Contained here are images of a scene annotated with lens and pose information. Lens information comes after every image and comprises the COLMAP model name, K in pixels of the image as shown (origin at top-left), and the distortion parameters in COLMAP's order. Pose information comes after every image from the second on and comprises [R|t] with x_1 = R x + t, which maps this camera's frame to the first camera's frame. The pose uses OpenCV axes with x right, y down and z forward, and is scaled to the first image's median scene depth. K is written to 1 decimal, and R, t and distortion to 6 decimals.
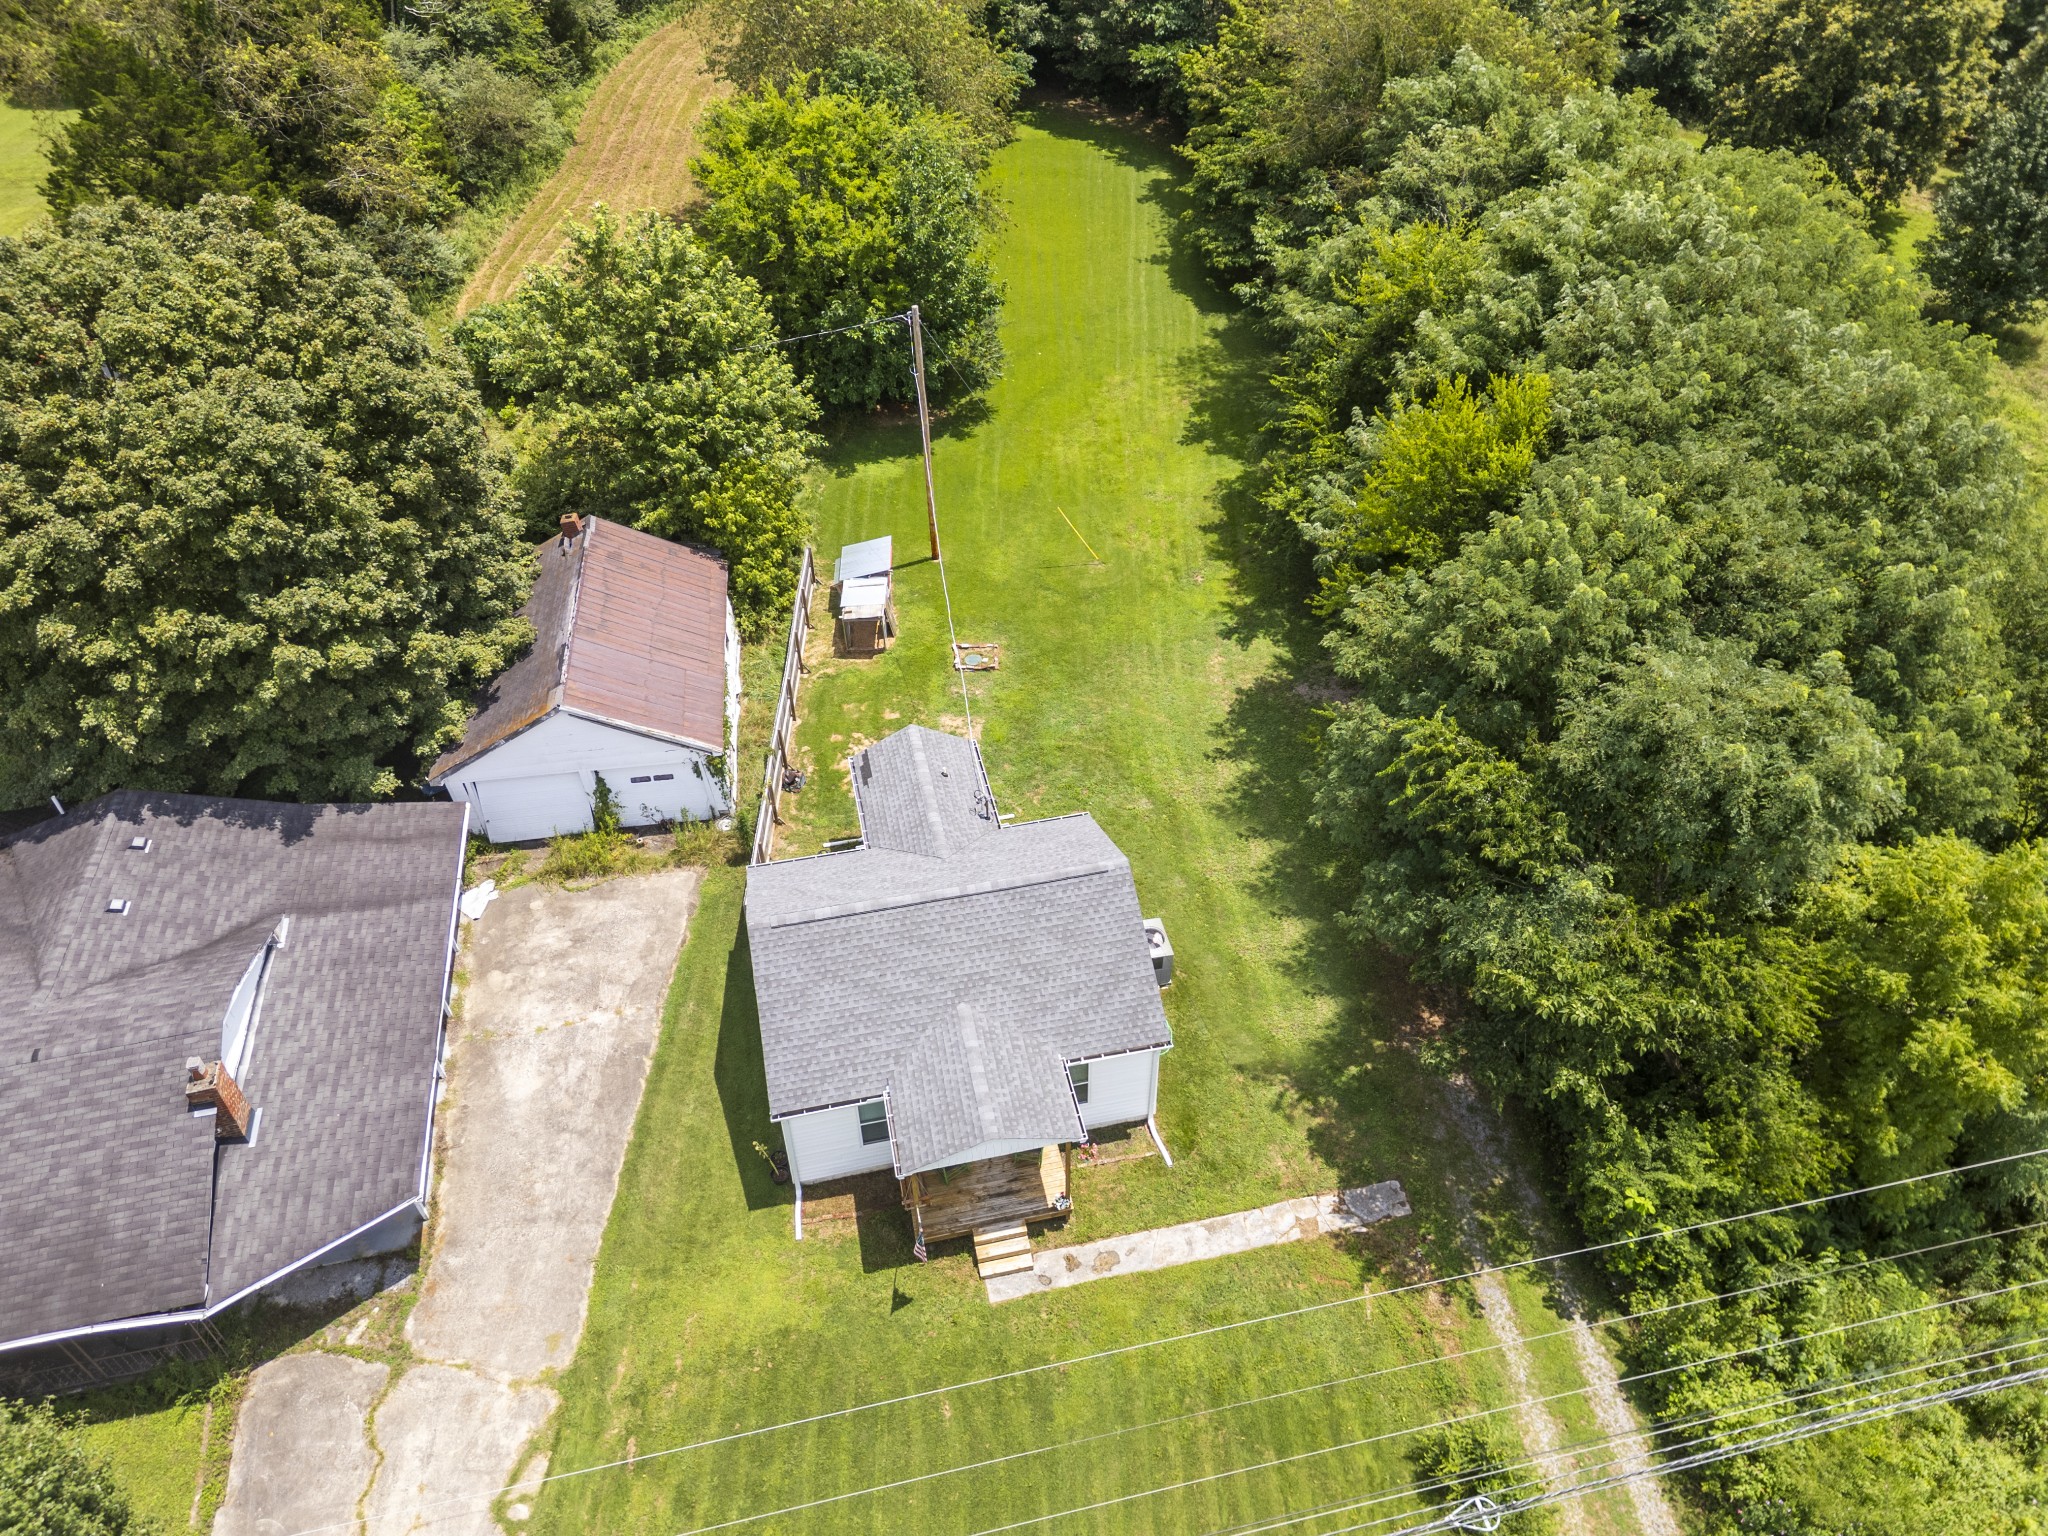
lens RADIAL K [[1255.8, 0, 1024.0], [0, 1255.8, 768.0], [0, 0, 1]] dist [0.001278, 0.001203]
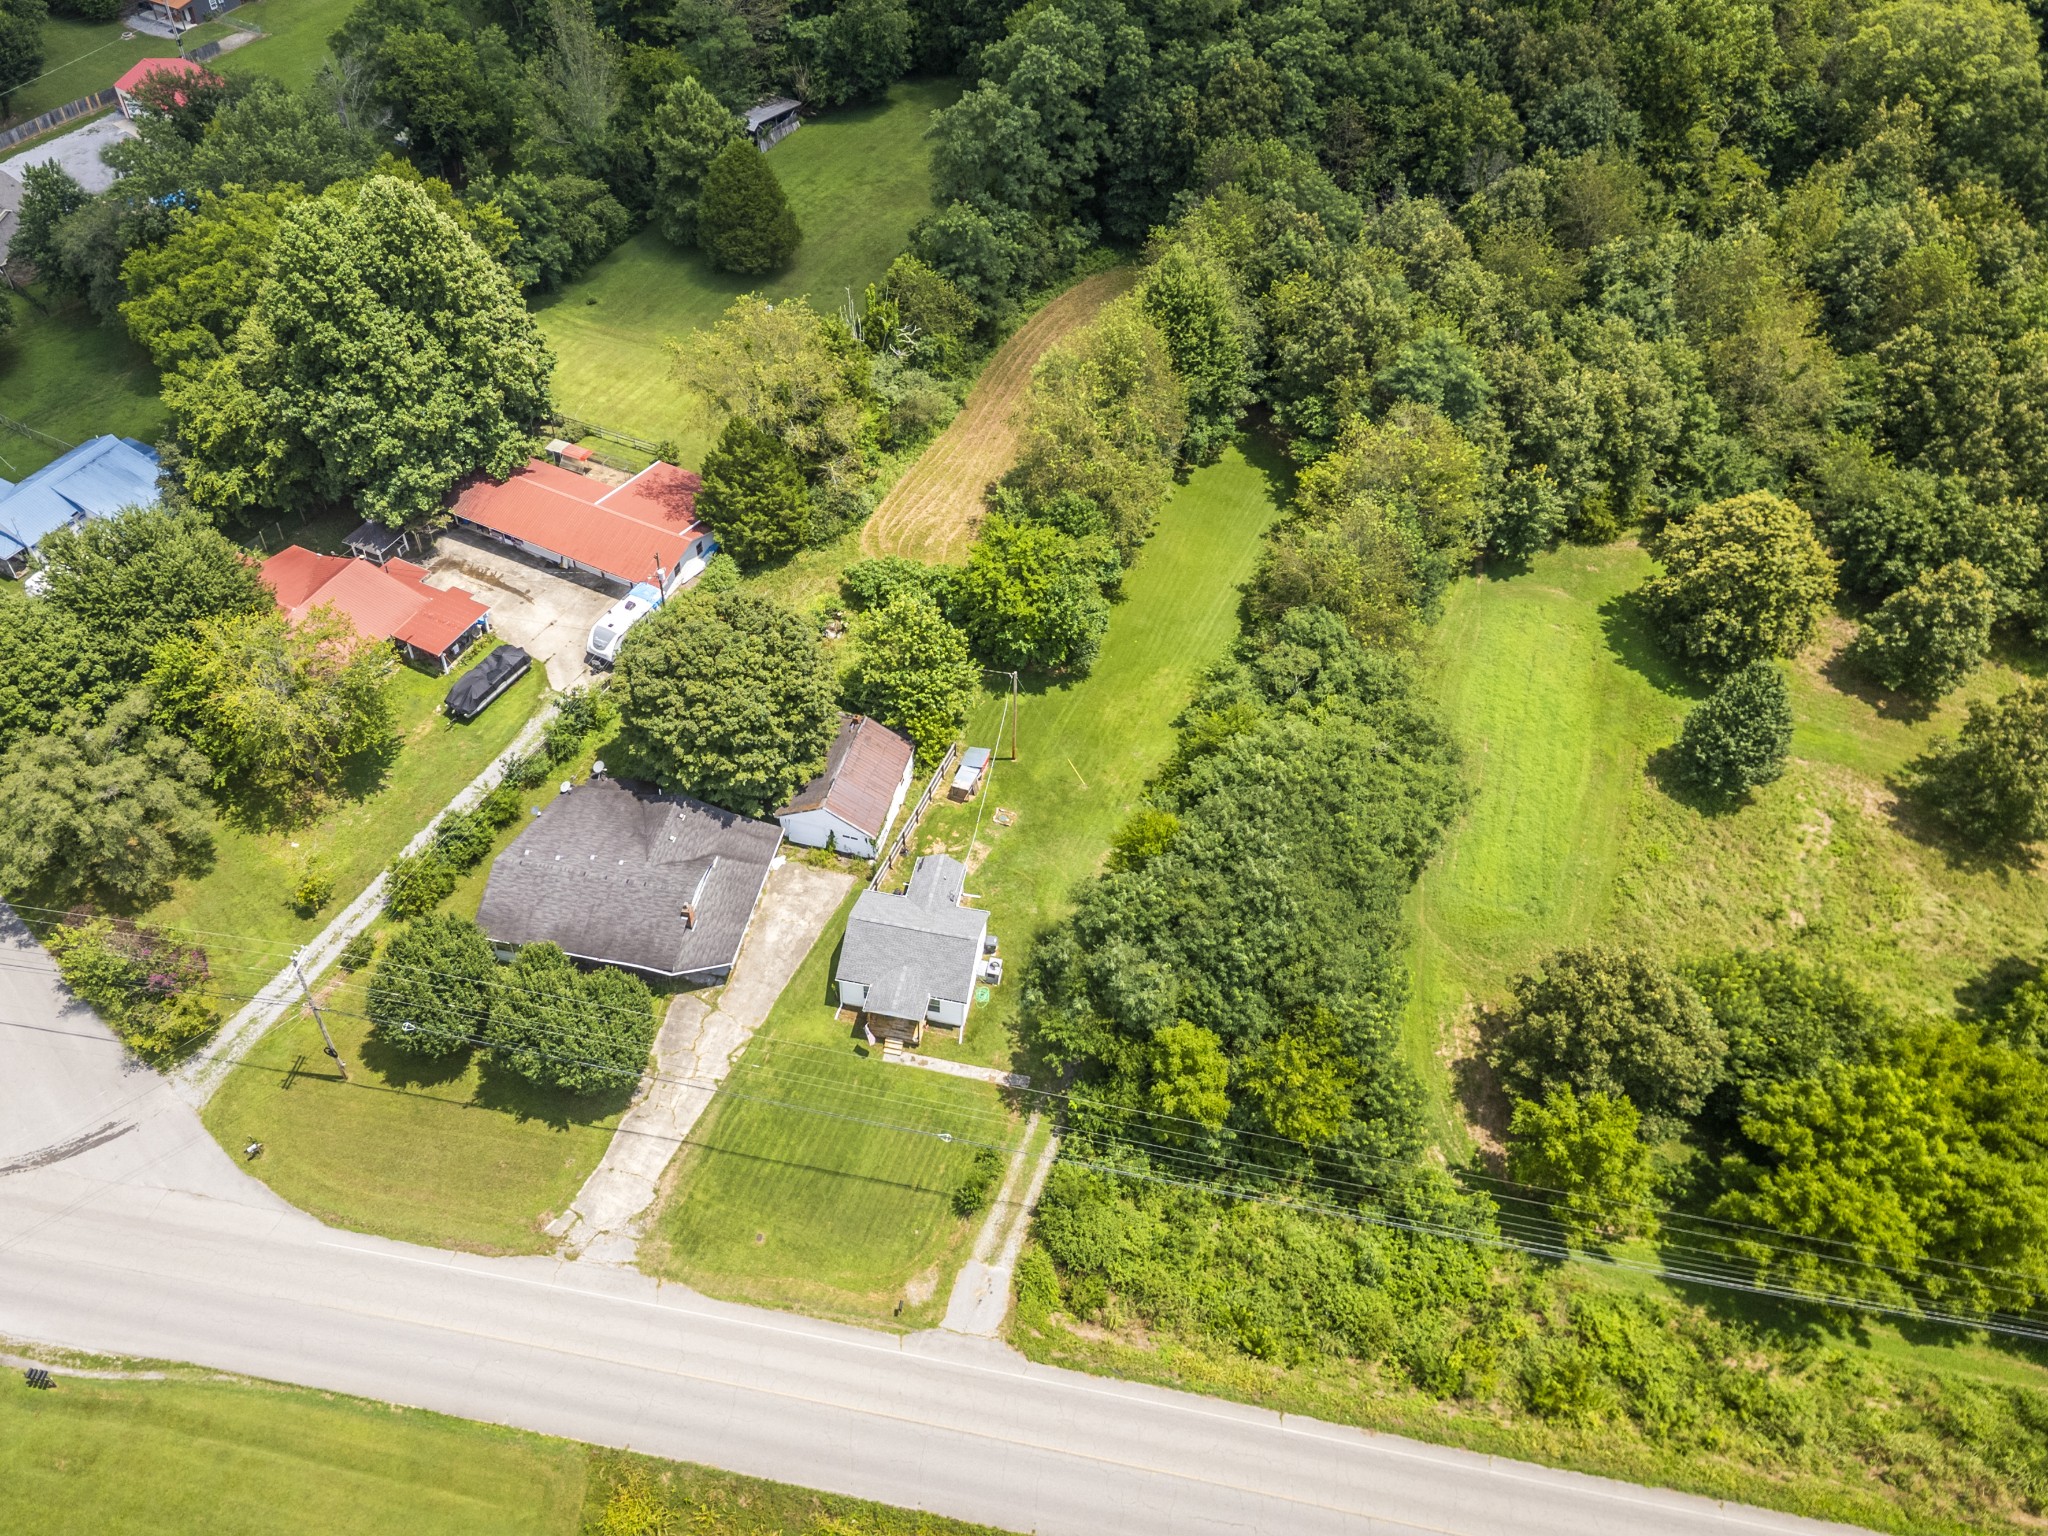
lens RADIAL K [[1255.8, 0, 1024.0], [0, 1255.8, 768.0], [0, 0, 1]] dist [0.001278, 0.001203]
pose [[0.919623, 0.315724, -0.233693, 0.511458], [-0.295198, 0.947985, 0.119094, -0.470958], [0.259138, -0.040536, 0.964989, -1.207924]]
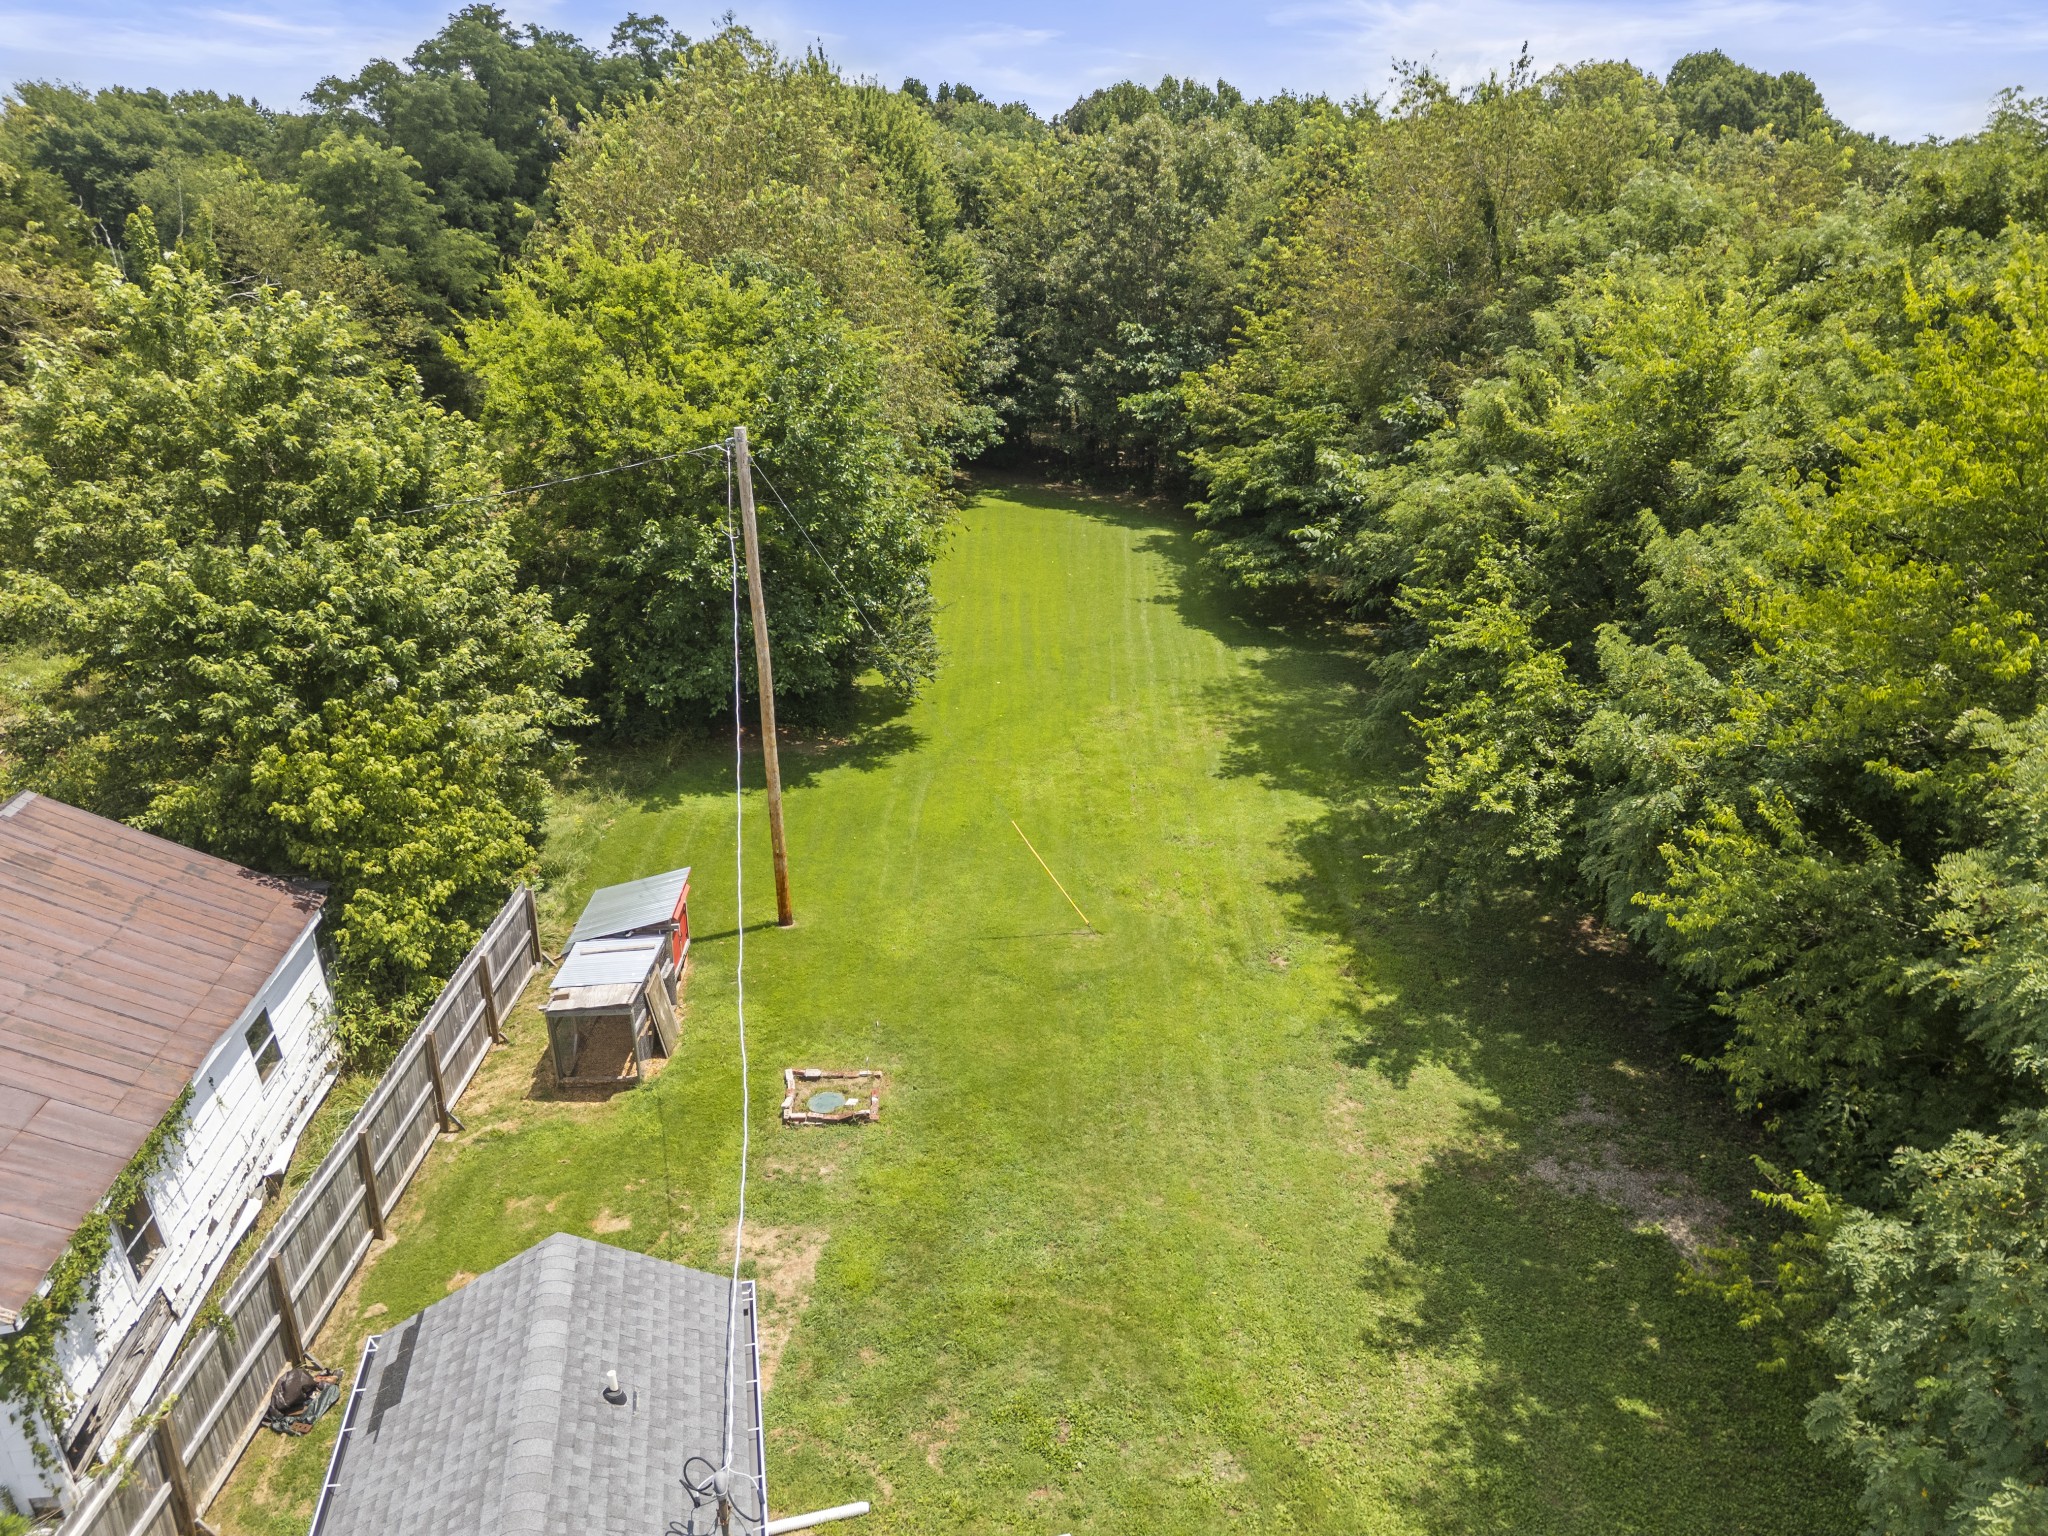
lens RADIAL K [[1499.7, 0, 1024.0], [0, 1499.7, 768.0], [0, 0, 1]] dist [0.117854, -0.188785]
pose [[0.999855, 0.007134, 0.015459, 0.024171], [-0.001353, 0.938393, -0.345567, -0.008646], [-0.016972, 0.345496, 0.938267, 0.434209]]
